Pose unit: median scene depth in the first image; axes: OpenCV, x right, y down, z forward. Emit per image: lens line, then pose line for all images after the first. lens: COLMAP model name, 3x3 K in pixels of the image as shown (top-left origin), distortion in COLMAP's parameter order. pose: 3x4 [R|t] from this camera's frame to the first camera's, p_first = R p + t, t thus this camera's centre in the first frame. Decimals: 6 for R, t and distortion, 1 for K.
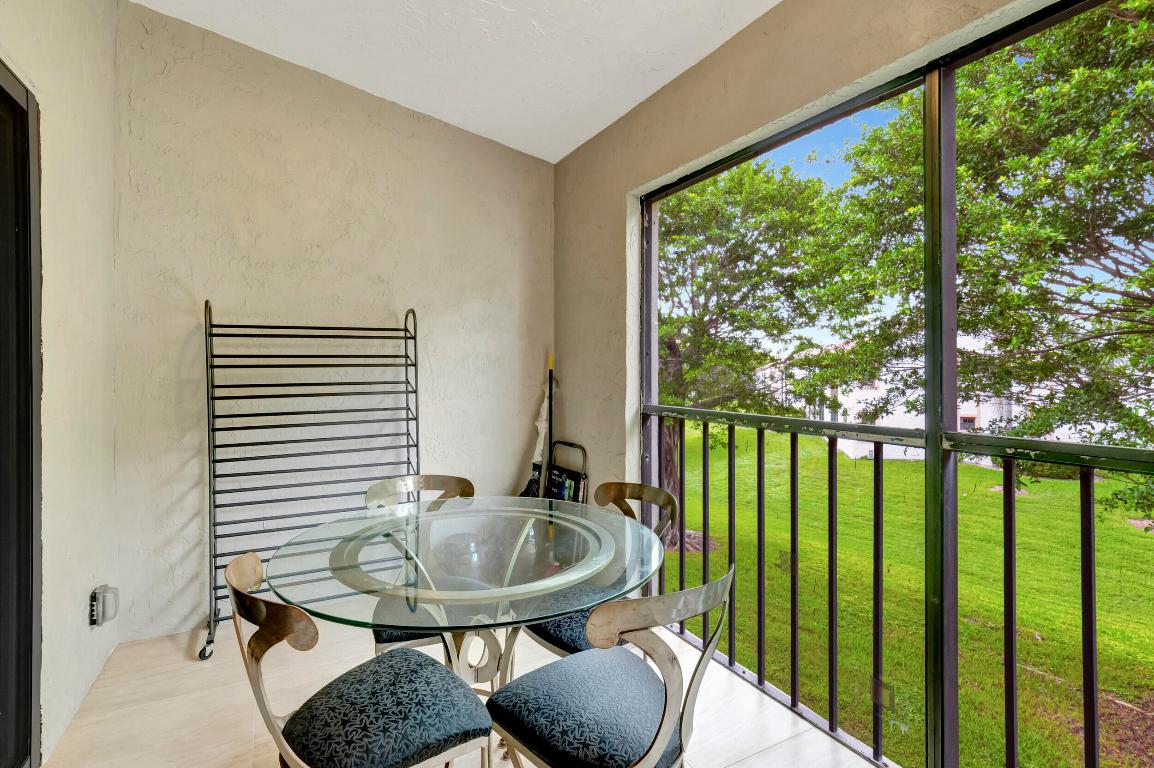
lens RADIAL K [[547.9, 0, 574.6], [0, 547.9, 379.3], [0, 0, 1]] dist [0.014485, -0.000084]
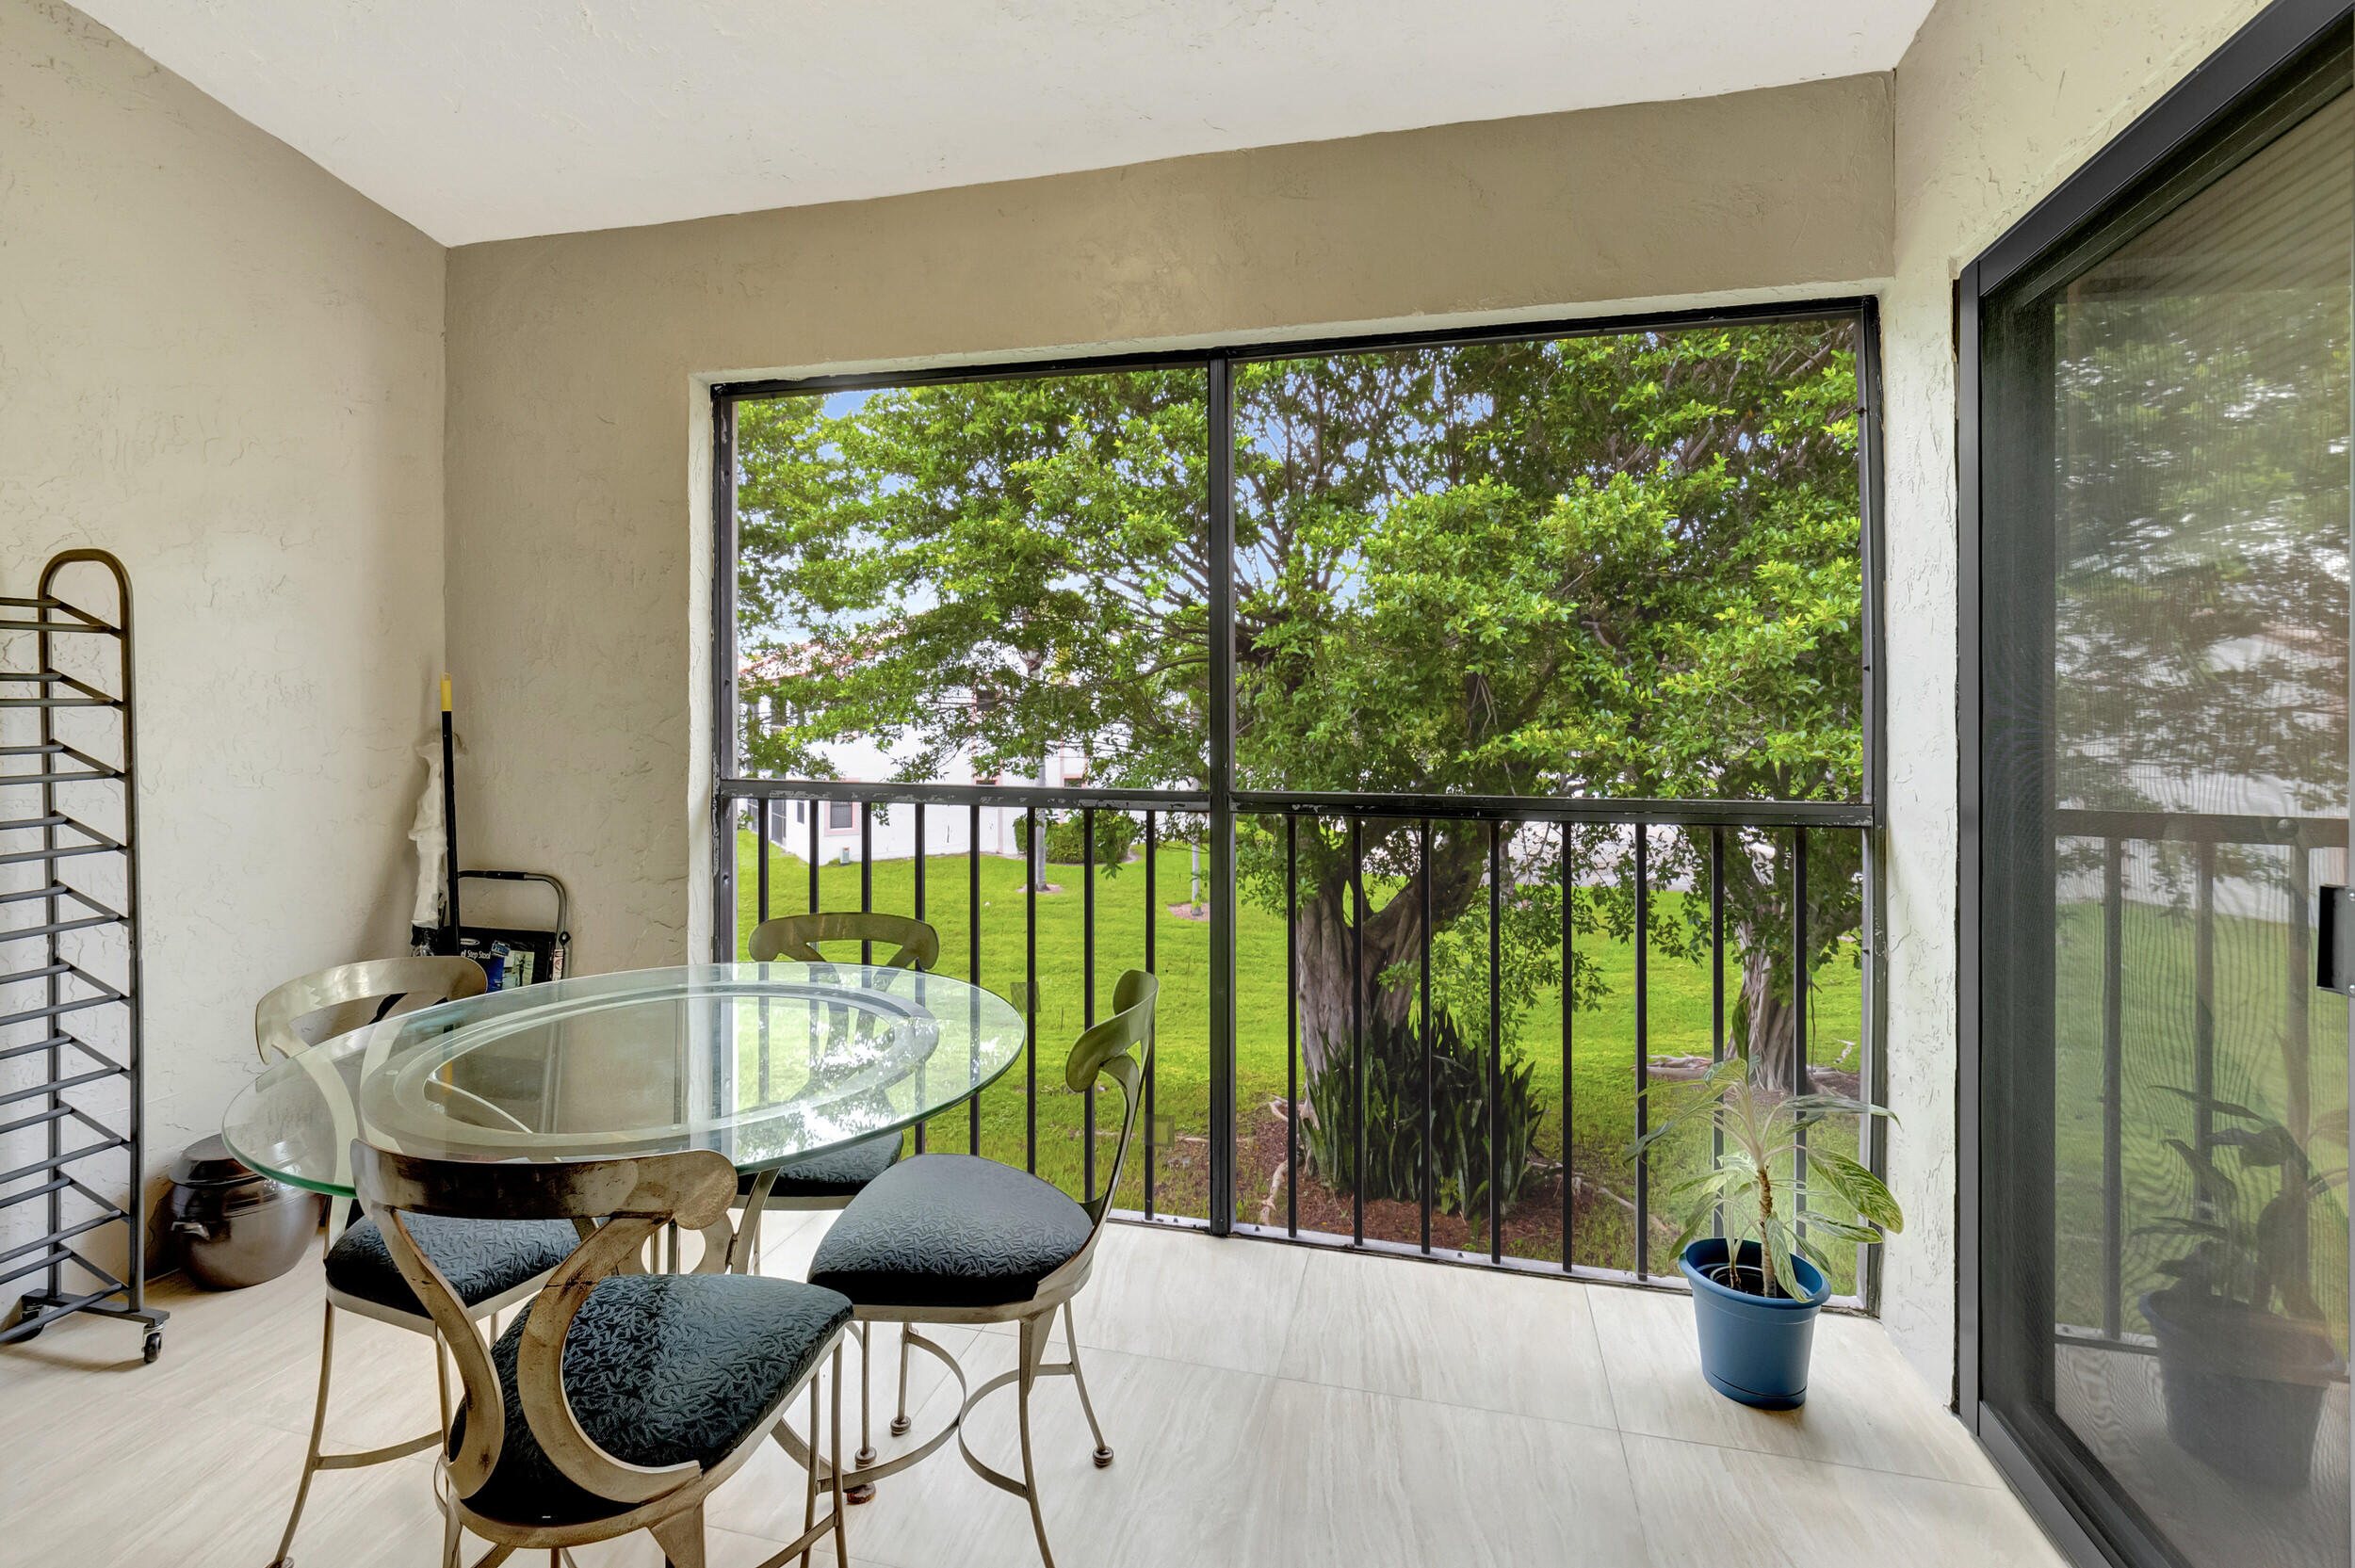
lens RADIAL K [[1087.8, 0, 1201.8], [0, 1087.8, 725.0], [0, 0, 1]] dist [0.003233, 0.000506]
pose [[0.667817, -0.009272, 0.744267, -0.303654], [0.006767, 0.999957, 0.006386, -0.008795], [-0.744294, 0.000771, 0.667851, -0.040730]]
